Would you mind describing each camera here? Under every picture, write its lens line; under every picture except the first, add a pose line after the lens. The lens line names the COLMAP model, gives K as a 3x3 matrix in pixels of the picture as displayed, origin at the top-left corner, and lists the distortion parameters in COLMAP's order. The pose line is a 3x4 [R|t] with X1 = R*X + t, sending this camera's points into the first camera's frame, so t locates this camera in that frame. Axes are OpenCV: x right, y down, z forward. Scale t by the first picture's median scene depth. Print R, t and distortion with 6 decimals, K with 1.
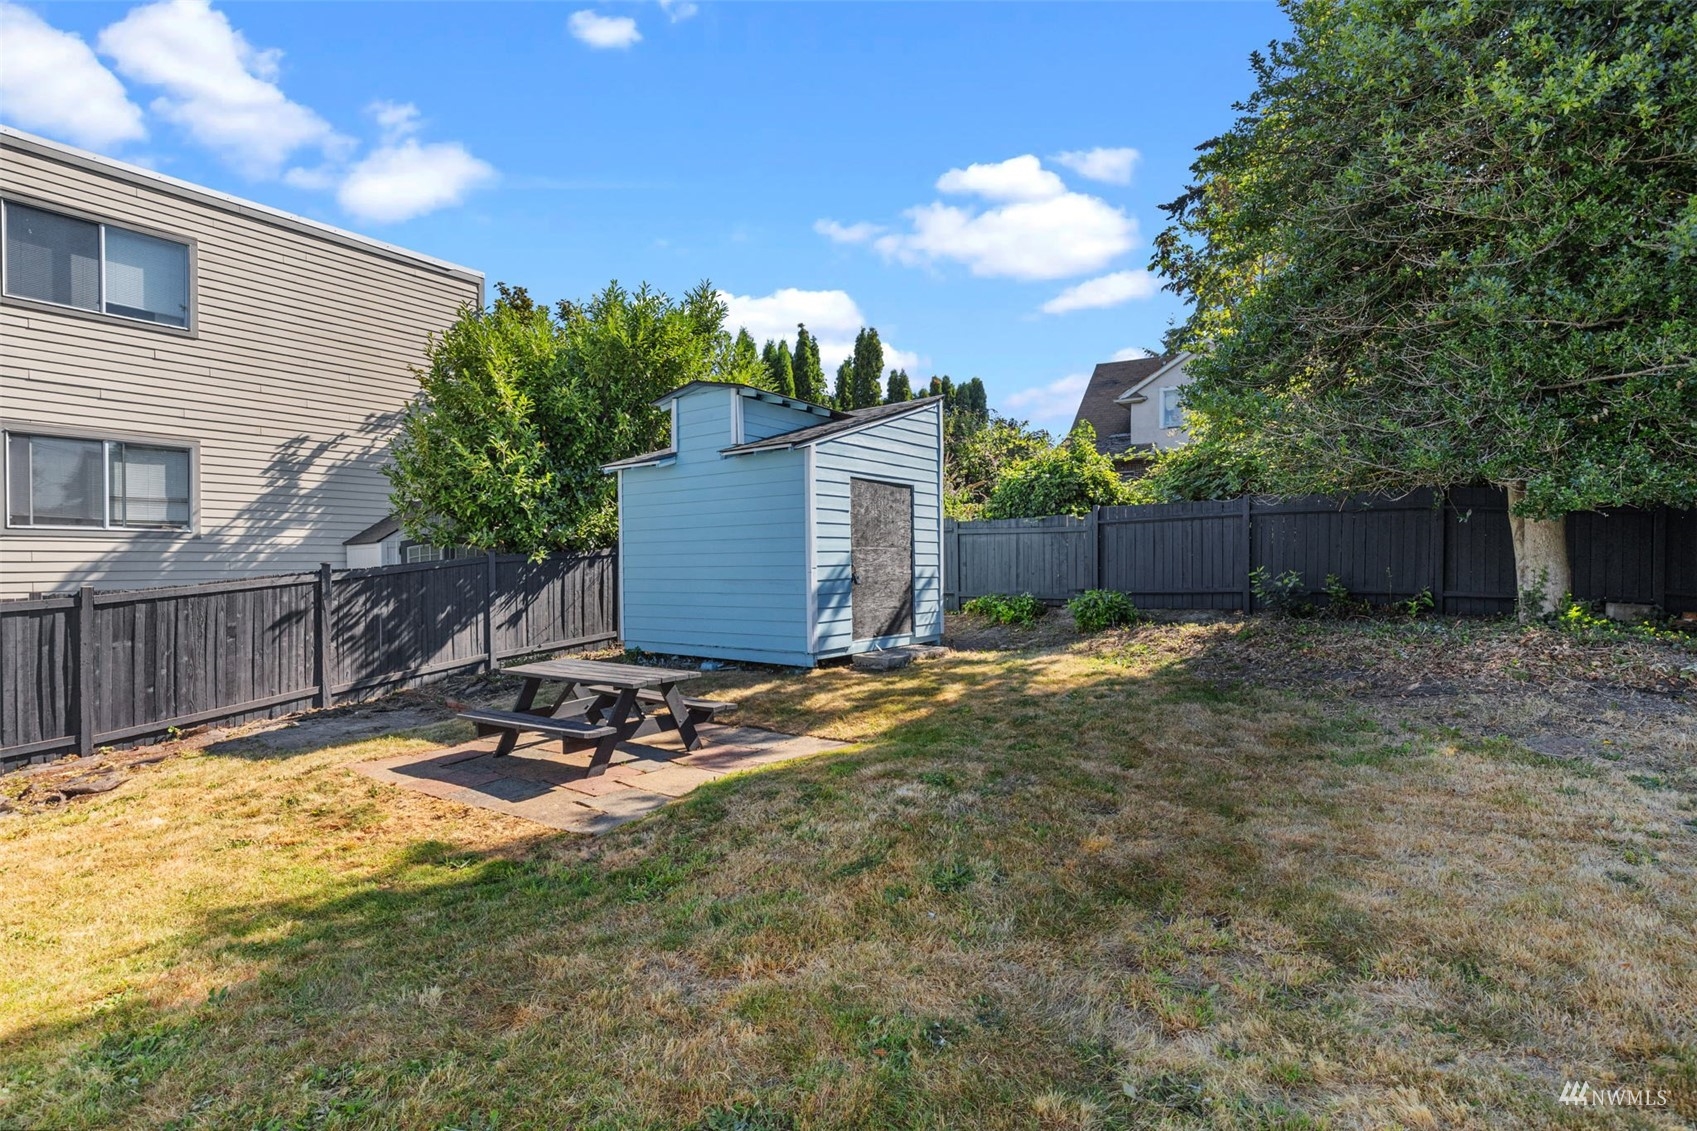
lens RADIAL K [[877.0, 0, 807.6], [0, 877.0, 575.5], [0, 0, 1]] dist [-0.001121, 0.000177]
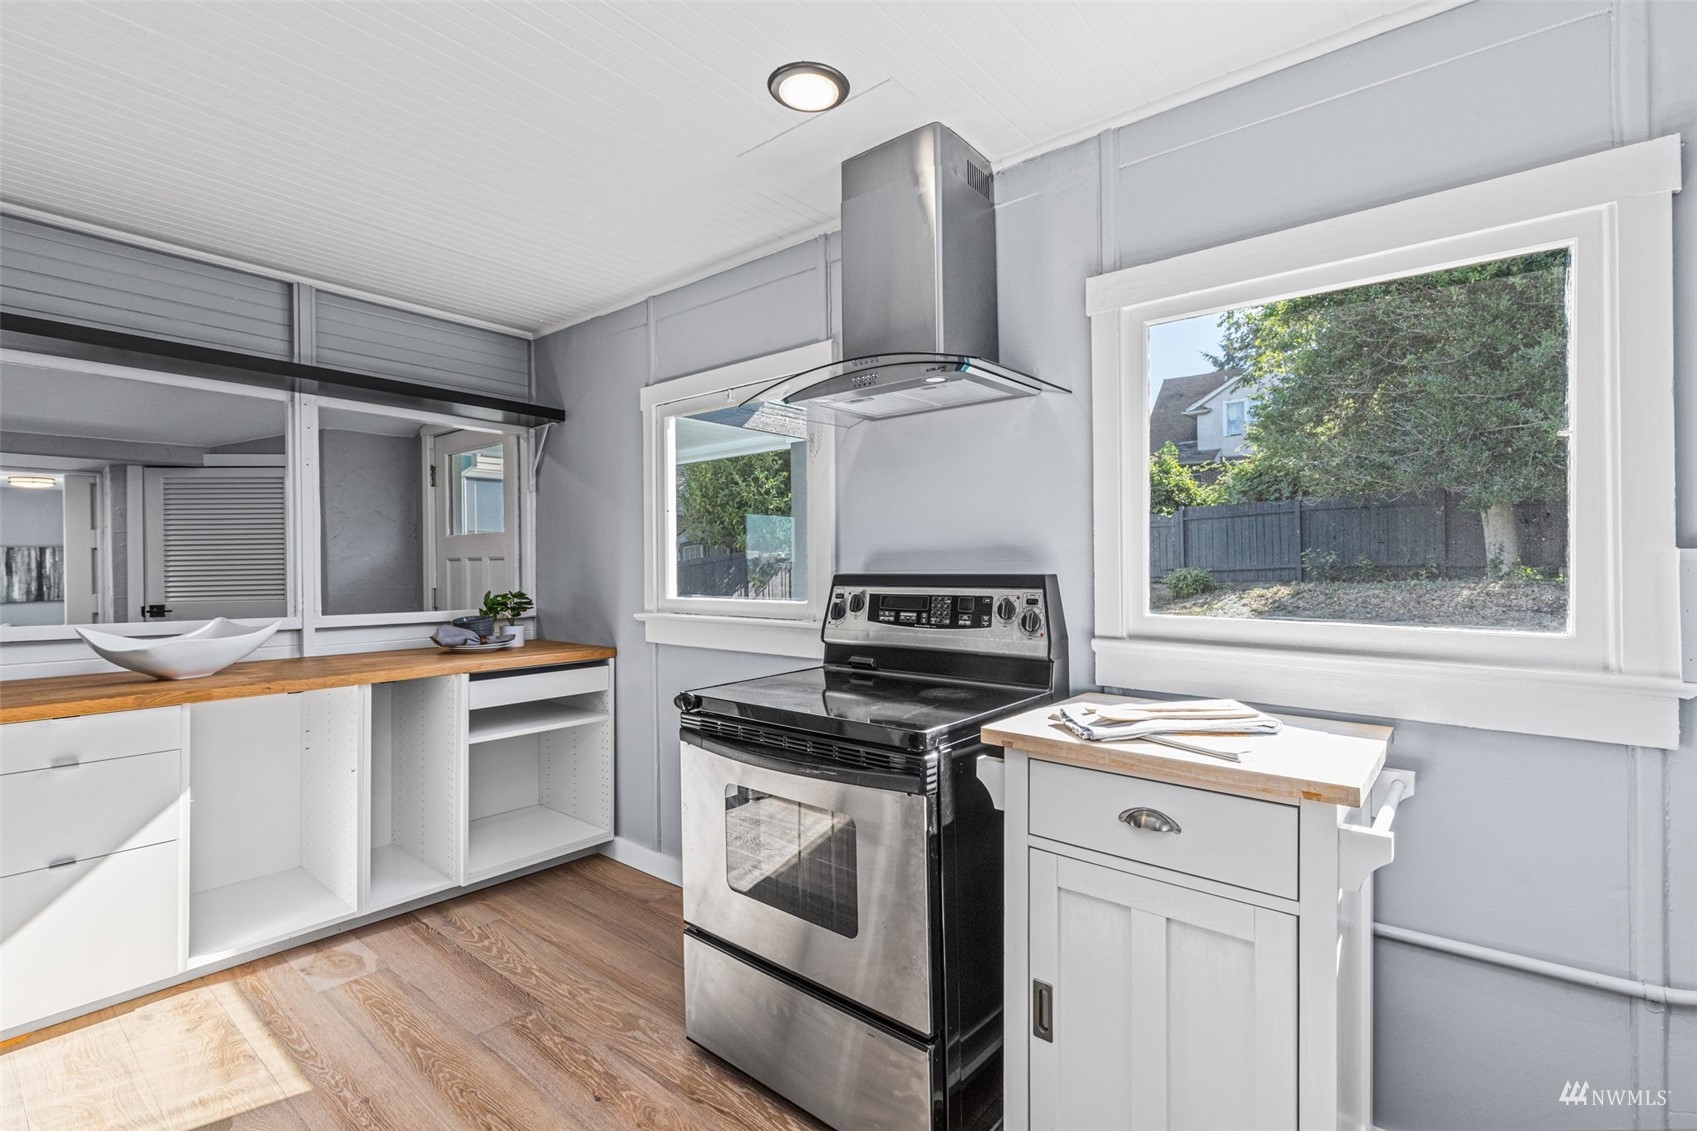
lens RADIAL K [[747.8, 0, 850.1], [0, 747.8, 561.6], [0, 0, 1]] dist [-0.000436, -0.000884]
pose [[0.996295, -0.018003, -0.084093, -0.148938], [0.016977, 0.999773, -0.012900, 0.018906], [0.084306, 0.011425, 0.996374, -0.332901]]
